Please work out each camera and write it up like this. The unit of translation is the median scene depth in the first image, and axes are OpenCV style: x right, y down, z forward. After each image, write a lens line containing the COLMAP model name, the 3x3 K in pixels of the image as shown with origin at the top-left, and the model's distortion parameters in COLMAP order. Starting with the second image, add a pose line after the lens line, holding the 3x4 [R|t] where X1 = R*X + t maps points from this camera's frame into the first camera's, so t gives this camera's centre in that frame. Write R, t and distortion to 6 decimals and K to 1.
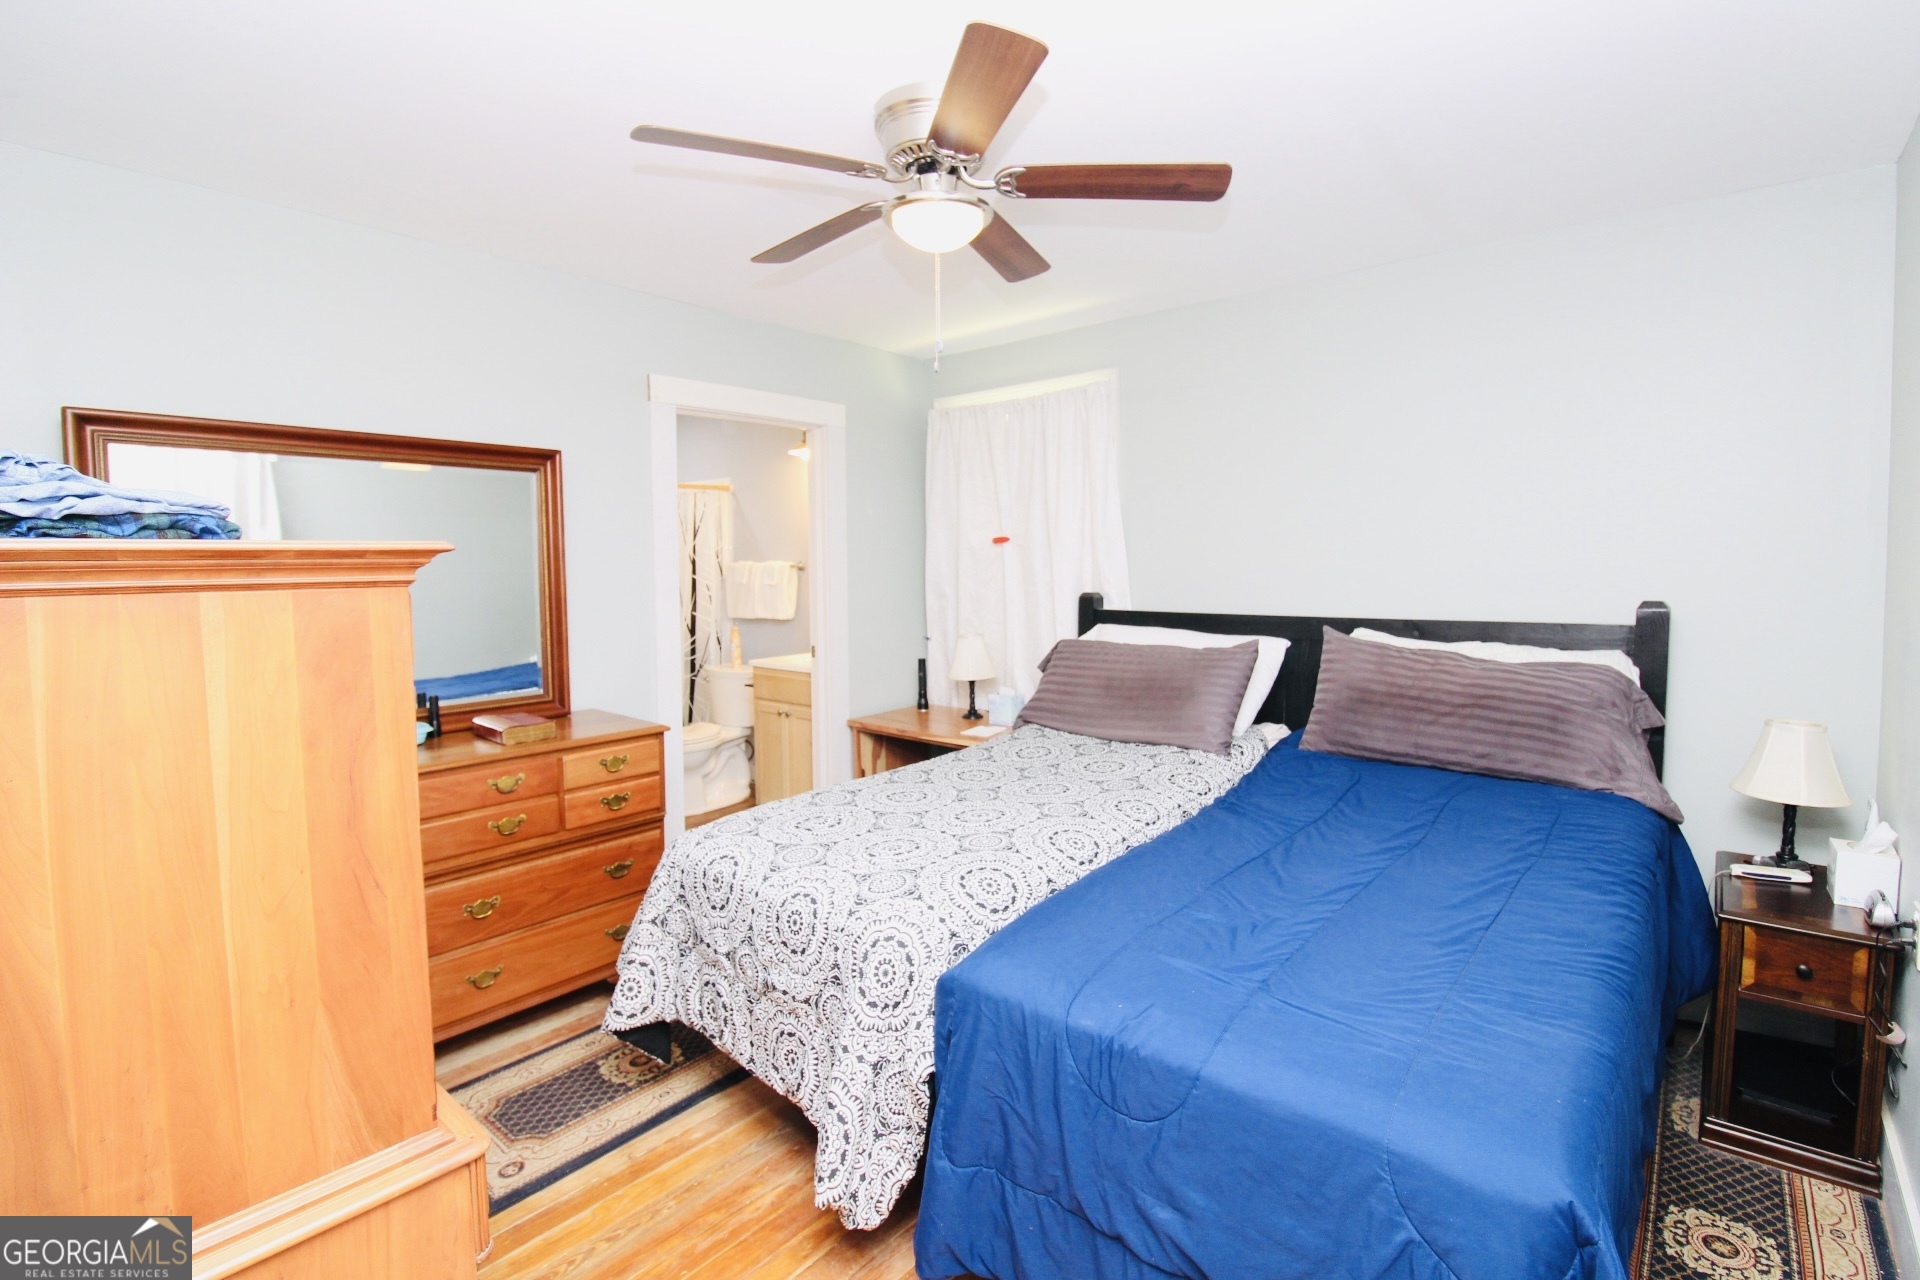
lens RADIAL K [[891.0, 0, 962.2], [0, 891.0, 642.0], [0, 0, 1]] dist [0.000408, 0.000026]
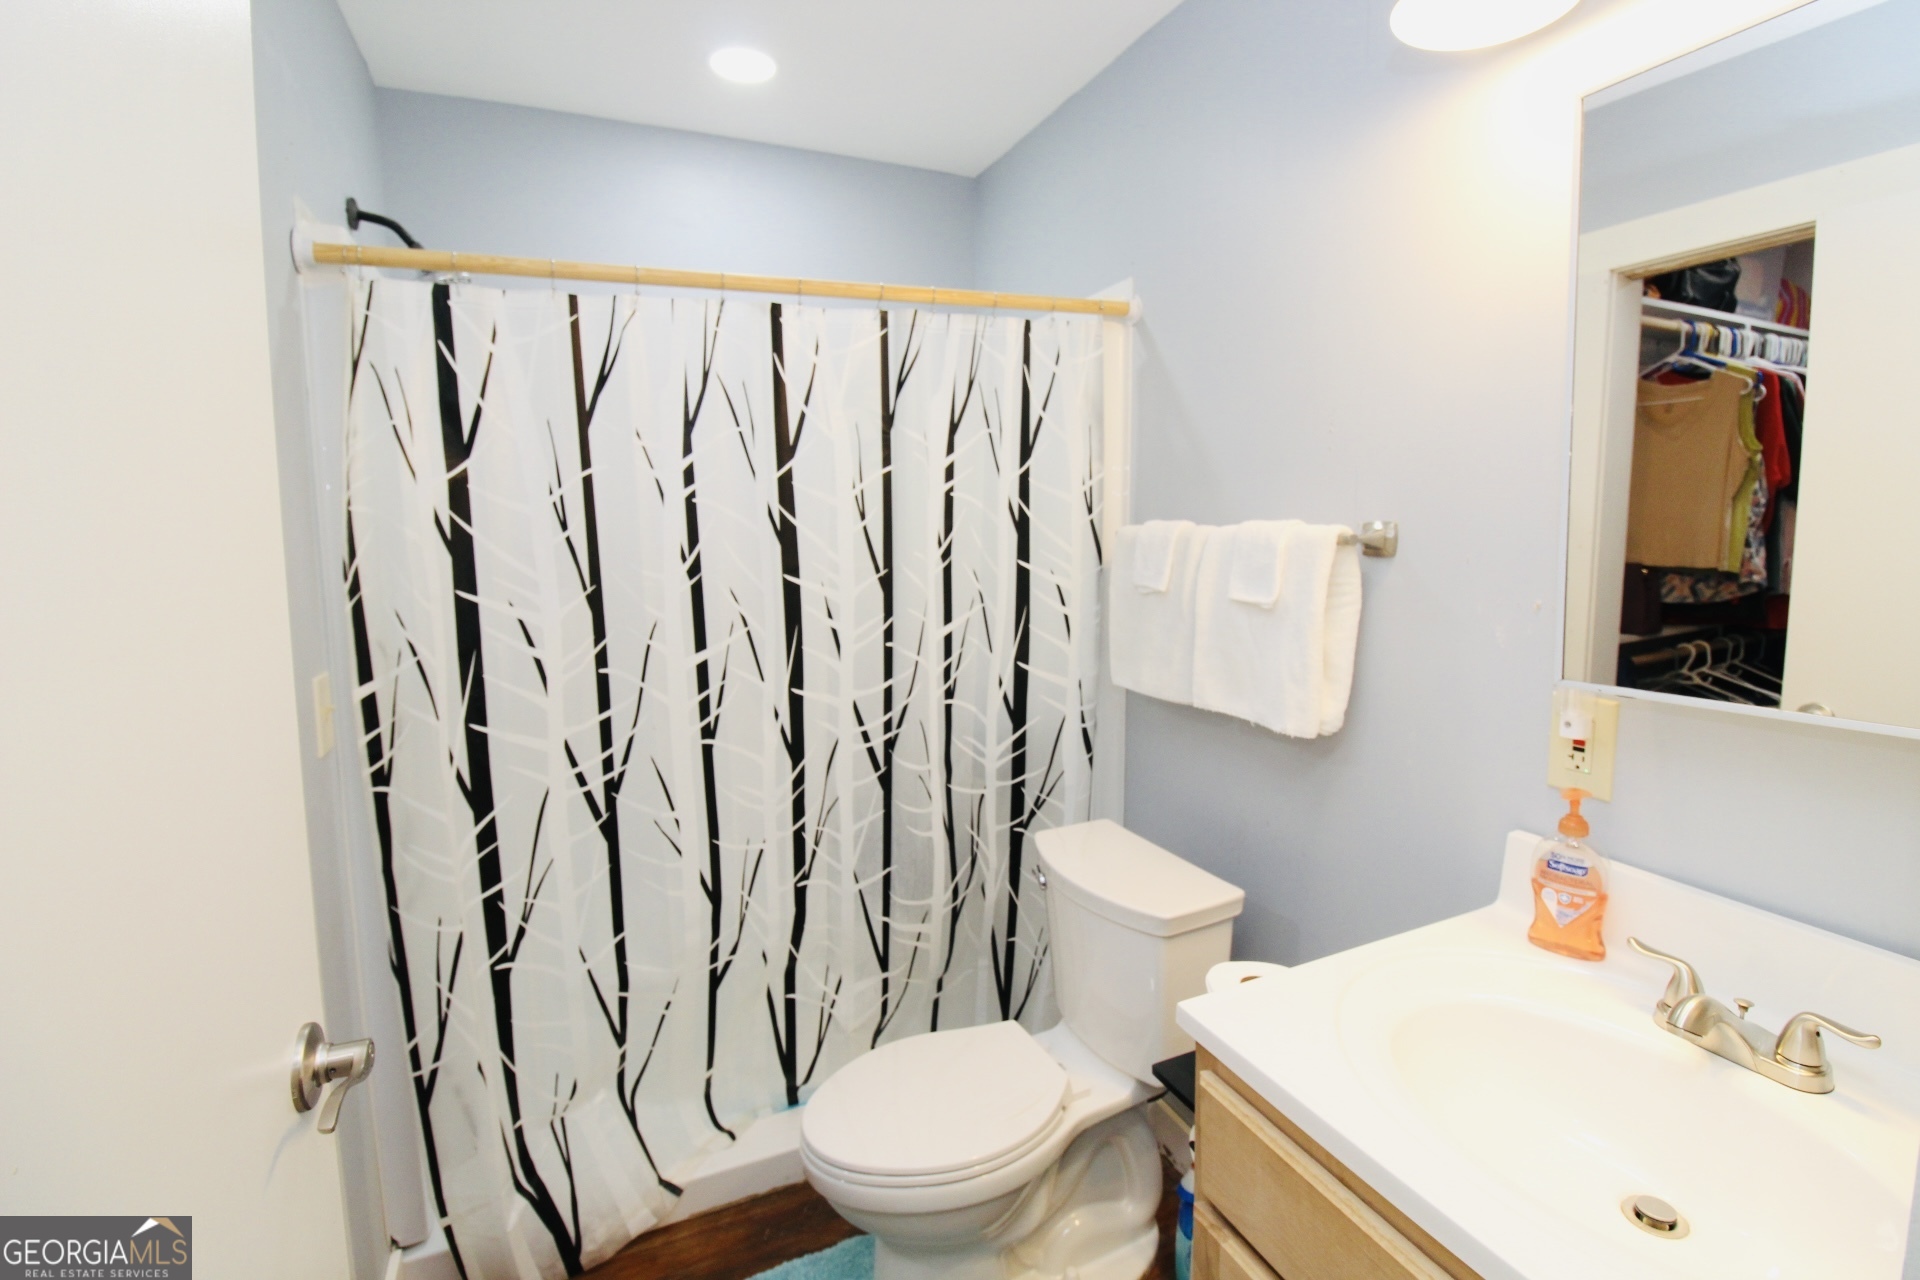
lens RADIAL K [[891.0, 0, 962.2], [0, 891.0, 639.6], [0, 0, 1]] dist [0.000408, 0.000026]
pose [[0.898018, 0.047161, -0.437424, -0.164985], [-0.019715, 0.997553, 0.067078, -0.066919], [0.439517, -0.051614, 0.896750, 0.667160]]
